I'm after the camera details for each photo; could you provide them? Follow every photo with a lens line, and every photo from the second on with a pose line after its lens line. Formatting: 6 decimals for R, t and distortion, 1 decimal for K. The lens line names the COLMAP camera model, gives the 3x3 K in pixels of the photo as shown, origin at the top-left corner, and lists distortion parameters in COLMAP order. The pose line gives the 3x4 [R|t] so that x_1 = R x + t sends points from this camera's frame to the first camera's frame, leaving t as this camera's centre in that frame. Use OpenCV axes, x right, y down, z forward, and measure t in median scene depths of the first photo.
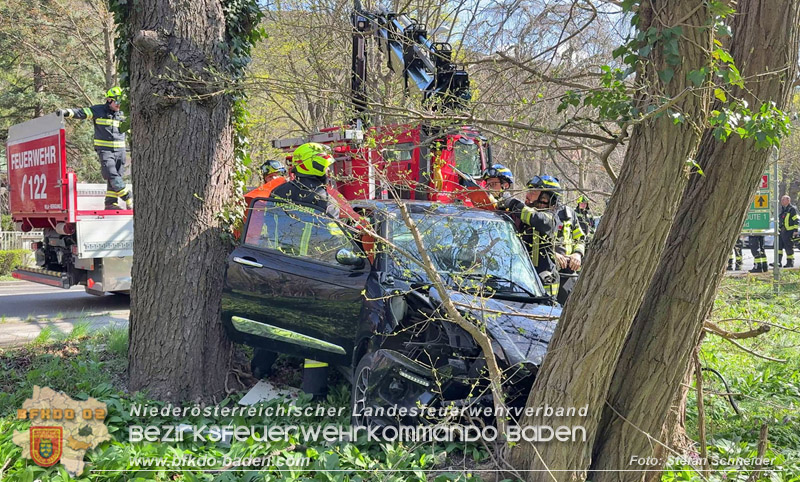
lens RADIAL K [[886.1, 0, 389.4], [0, 886.1, 225.9], [0, 0, 1]] dist [0.197968, -0.543500]
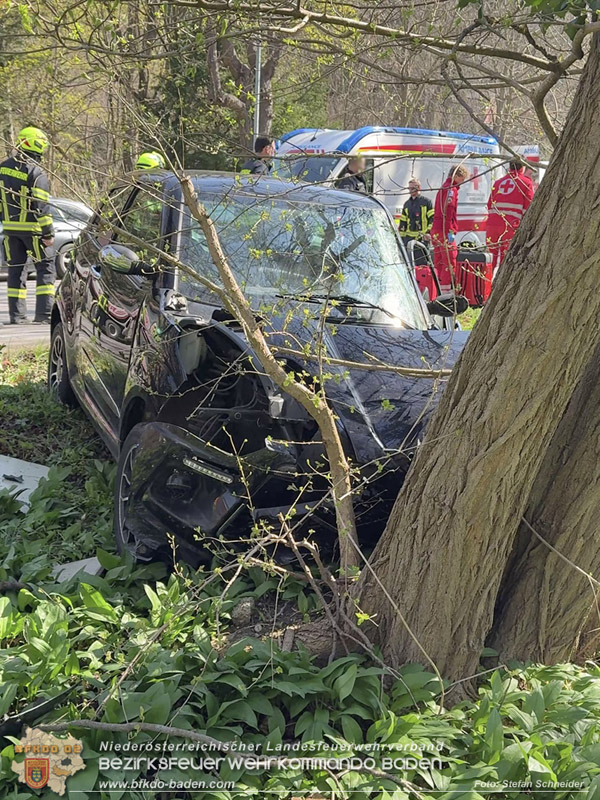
lens RADIAL K [[1094.1, 0, 298.6], [0, 1094.1, 340.6], [0, 0, 1]] dist [0.133069, 0.001993]
pose [[0.999128, 0.010047, 0.040520, 0.063408], [-0.014771, 0.992901, 0.118025, -0.004988], [-0.039047, -0.118521, 0.992184, 0.296013]]
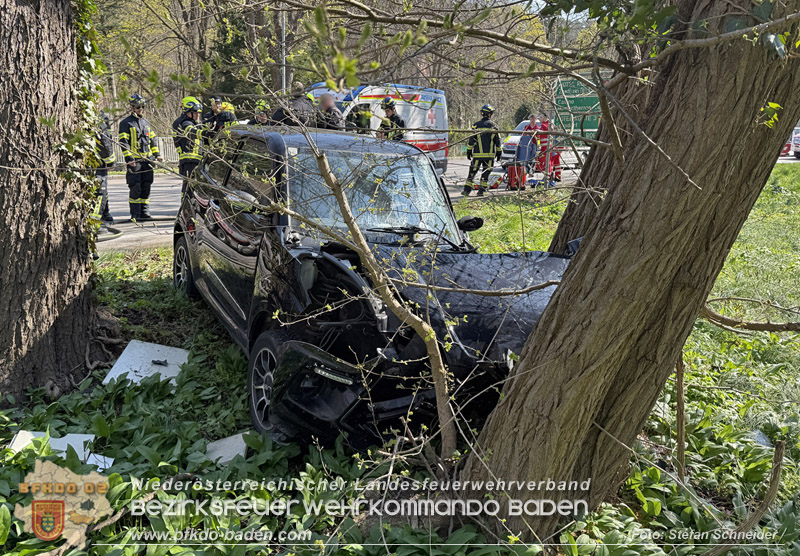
lens RADIAL K [[632.0, 0, 386.5], [0, 632.0, 251.9], [0, 0, 1]] dist [0.116554, -0.216767]
pose [[0.979848, -0.023544, 0.198354, -0.037422], [-0.017499, 0.979093, 0.202659, -0.052903], [-0.198978, -0.202045, 0.958950, 0.521636]]
